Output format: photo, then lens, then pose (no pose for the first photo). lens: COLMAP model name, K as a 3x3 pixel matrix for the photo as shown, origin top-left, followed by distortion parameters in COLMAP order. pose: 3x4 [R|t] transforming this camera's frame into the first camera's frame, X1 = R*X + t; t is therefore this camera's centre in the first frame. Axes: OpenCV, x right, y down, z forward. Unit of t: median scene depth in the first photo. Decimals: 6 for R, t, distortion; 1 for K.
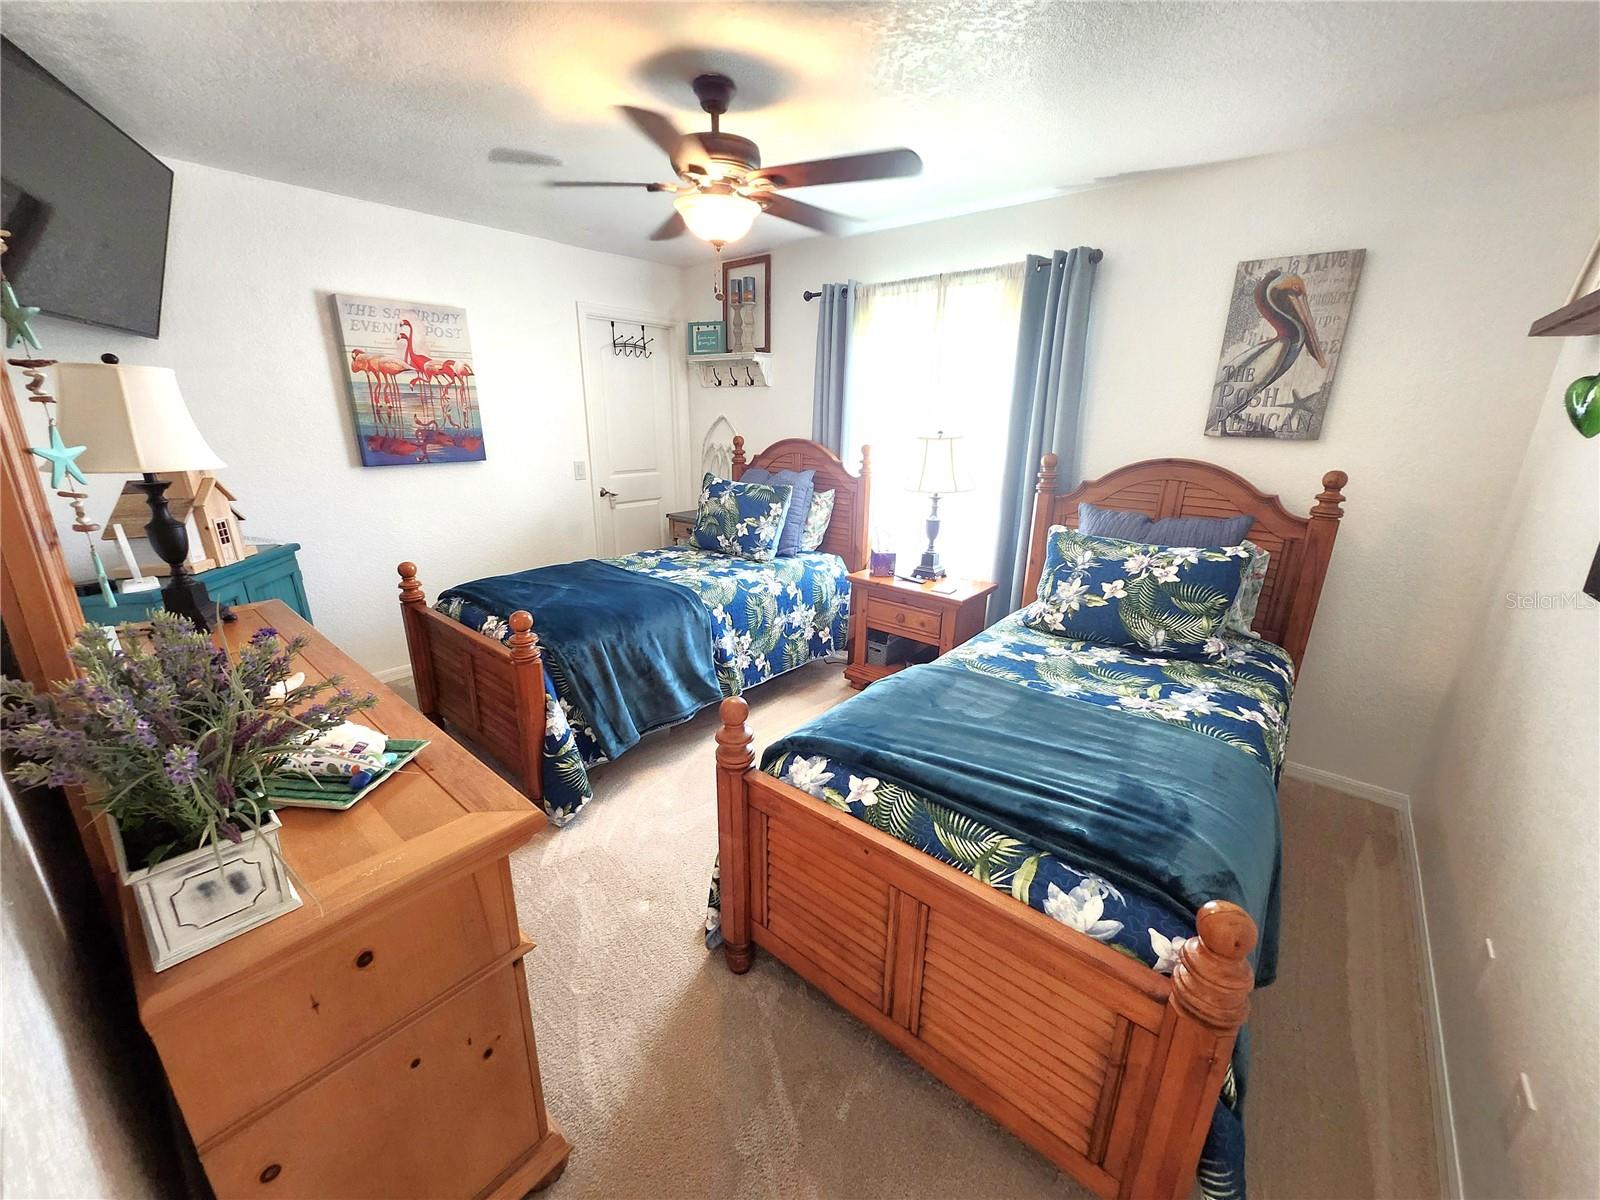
lens RADIAL K [[632.4, 0, 802.3], [0, 632.4, 602.3], [0, 0, 1]] dist [-0.000046, -0.000895]
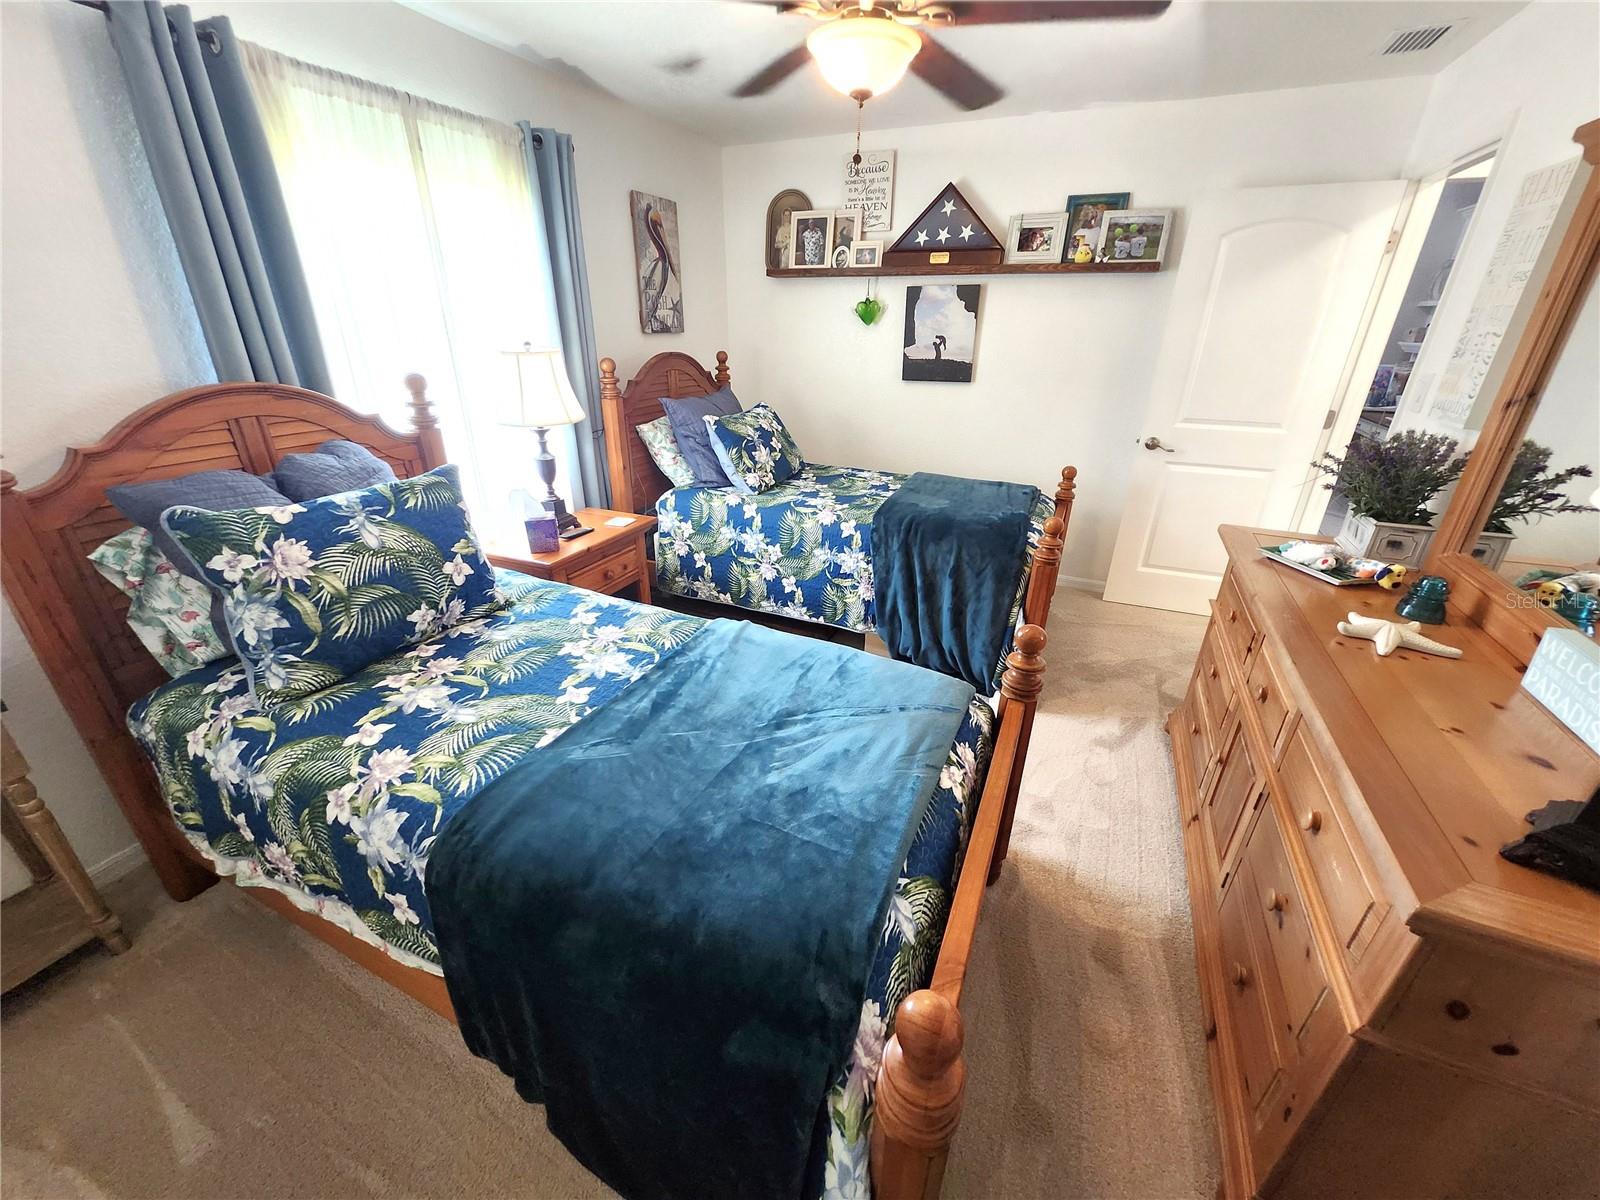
lens RADIAL K [[632.4, 0, 802.4], [0, 632.4, 599.2], [0, 0, 1]] dist [-0.000046, -0.000895]
pose [[-0.277796, -0.407379, 0.869984, -0.674655], [0.264747, 0.838092, 0.476981, -0.287579], [-0.923438, 0.362829, -0.124966, 0.900722]]
